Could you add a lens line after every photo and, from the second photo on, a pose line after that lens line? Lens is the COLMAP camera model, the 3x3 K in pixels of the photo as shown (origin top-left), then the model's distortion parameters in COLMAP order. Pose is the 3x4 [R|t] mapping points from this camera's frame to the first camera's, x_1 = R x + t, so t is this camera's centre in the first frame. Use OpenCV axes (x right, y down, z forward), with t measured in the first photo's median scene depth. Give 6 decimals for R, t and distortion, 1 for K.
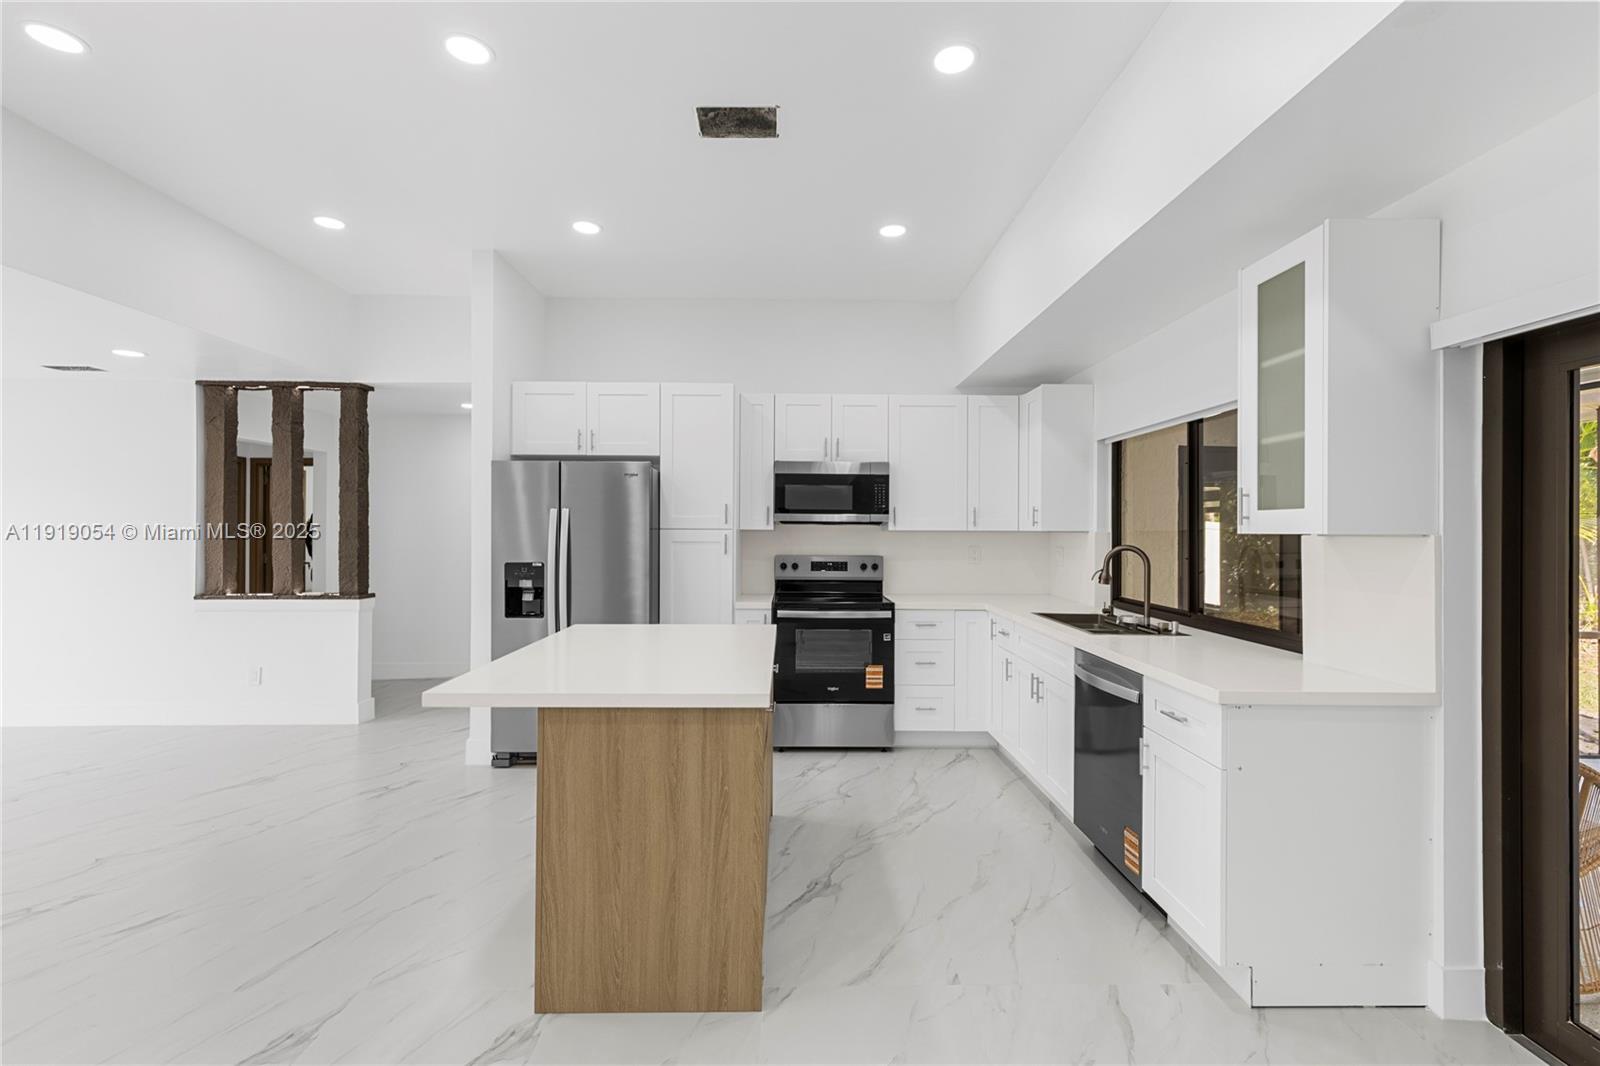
lens RADIAL K [[714.1, 0, 800.9], [0, 714.1, 526.0], [0, 0, 1]] dist [0.004561, -0.000461]
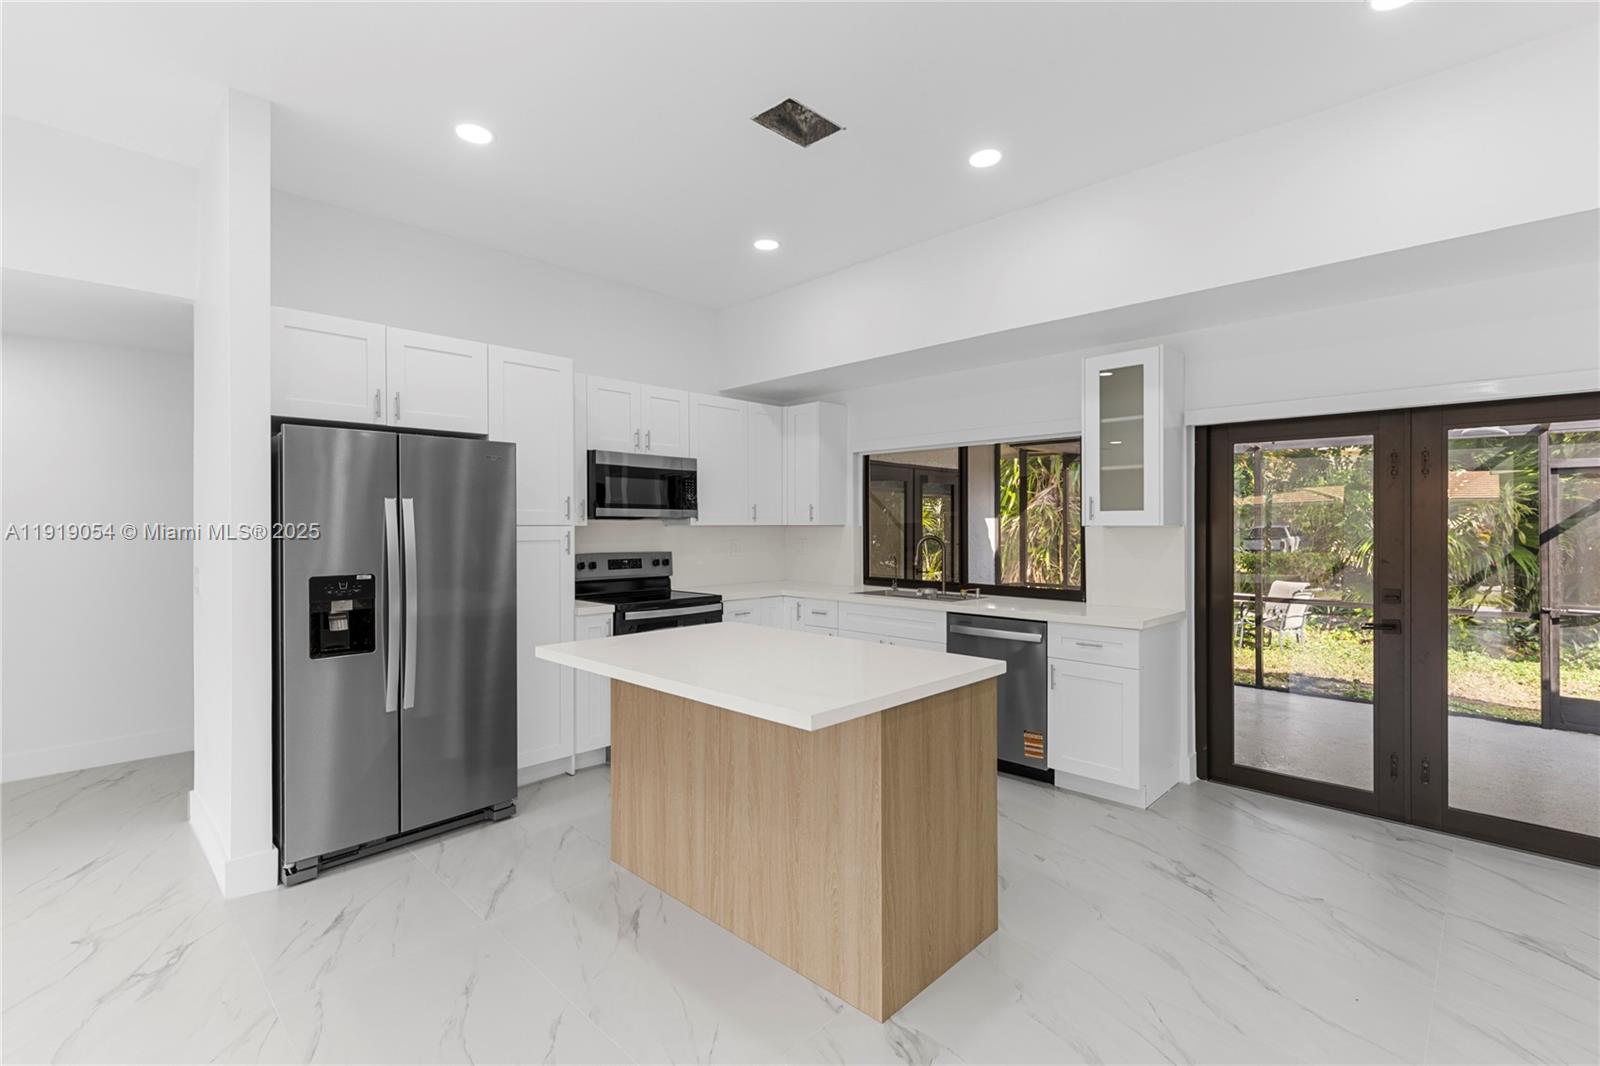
lens RADIAL K [[718.2, 0, 804.6], [0, 718.2, 525.8], [0, 0, 1]] dist [0.004556, -0.000760]
pose [[0.707409, -0.006525, 0.706774, -0.516659], [0.001226, 0.999967, 0.008005, -0.001866], [-0.706803, -0.004796, 0.707394, 0.174552]]
